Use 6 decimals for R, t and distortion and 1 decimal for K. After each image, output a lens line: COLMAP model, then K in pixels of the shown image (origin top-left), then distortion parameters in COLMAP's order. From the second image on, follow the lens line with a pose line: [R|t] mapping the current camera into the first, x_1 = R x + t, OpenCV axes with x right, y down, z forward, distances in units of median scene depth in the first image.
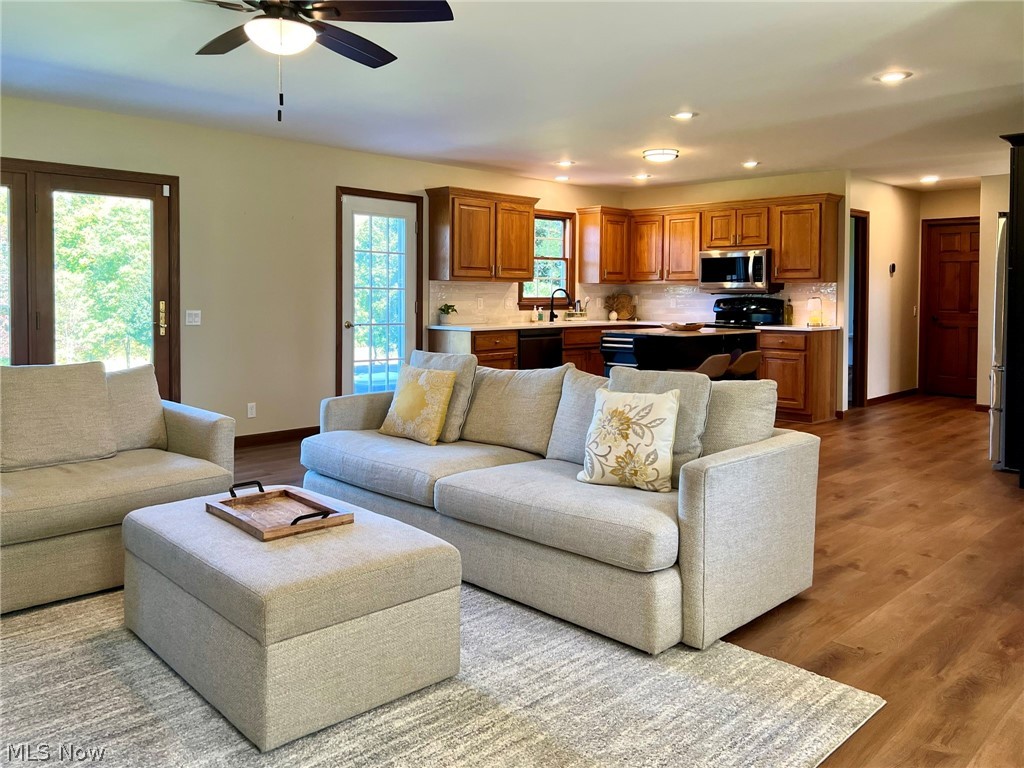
lens RADIAL K [[794.7, 0, 510.0], [0, 794.7, 347.1], [0, 0, 1]] dist [-0.004859, -0.003331]
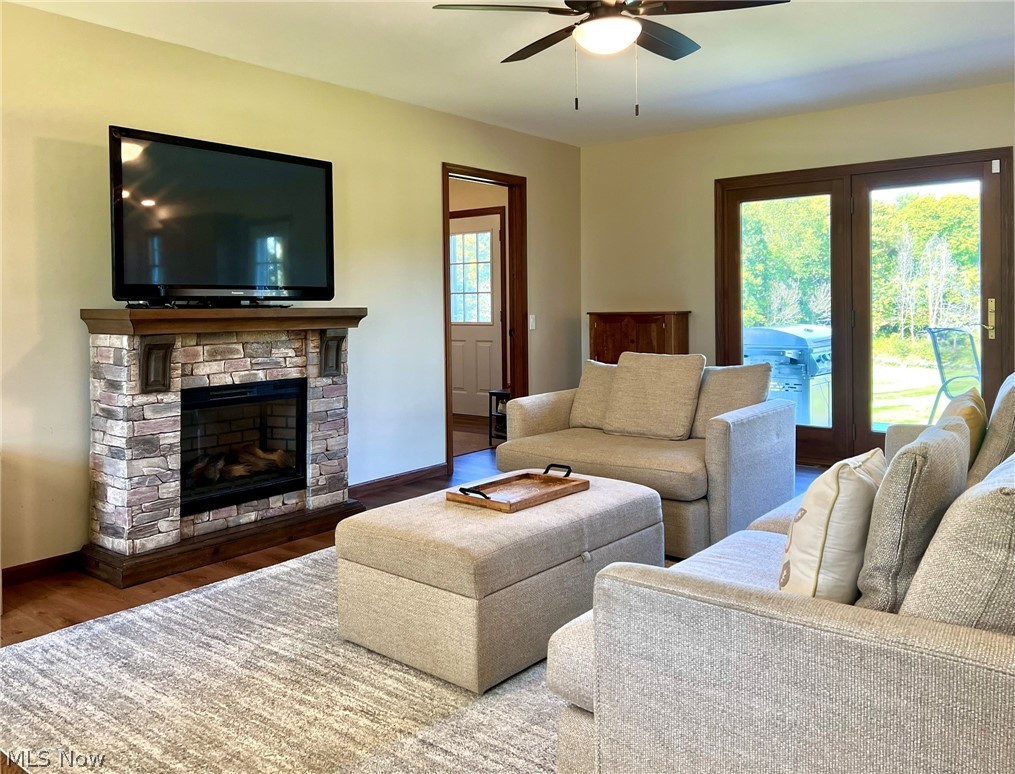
lens RADIAL K [[835.4, 0, 507.7], [0, 835.4, 334.8], [0, 0, 1]] dist [0.108875, -0.000276]
pose [[0.127725, 0.047786, -0.990658, 0.809930], [-0.052102, 0.997783, 0.041412, -0.061533], [0.990440, 0.046326, 0.129931, 0.747963]]
